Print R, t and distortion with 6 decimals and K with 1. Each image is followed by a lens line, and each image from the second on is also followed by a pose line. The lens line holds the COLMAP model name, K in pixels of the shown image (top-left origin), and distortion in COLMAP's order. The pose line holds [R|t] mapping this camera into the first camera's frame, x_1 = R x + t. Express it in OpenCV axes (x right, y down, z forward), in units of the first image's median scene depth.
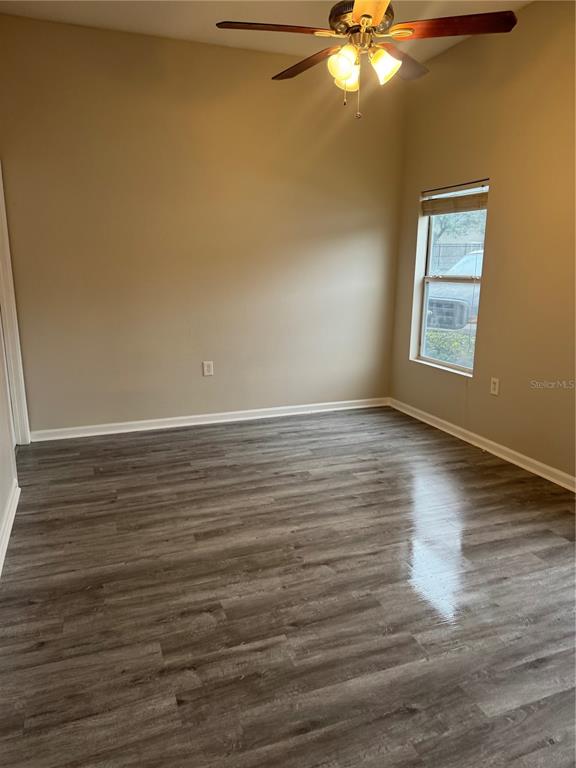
lens RADIAL K [[533.1, 0, 288.1], [0, 533.1, 386.0], [0, 0, 1]] dist [0.012480, -0.003580]
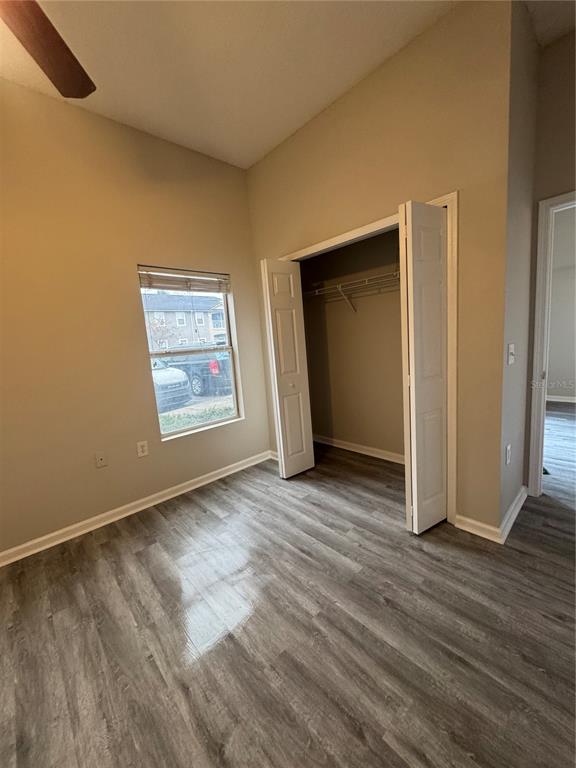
lens RADIAL K [[304.8, 0, 281.1], [0, 304.8, 379.4], [0, 0, 1]] dist [0.002987, 0.000486]
pose [[-0.360251, -0.103460, 0.927101, -0.359471], [0.276841, 0.937201, 0.212161, -0.239250], [-0.890830, 0.333091, -0.308986, 1.140912]]
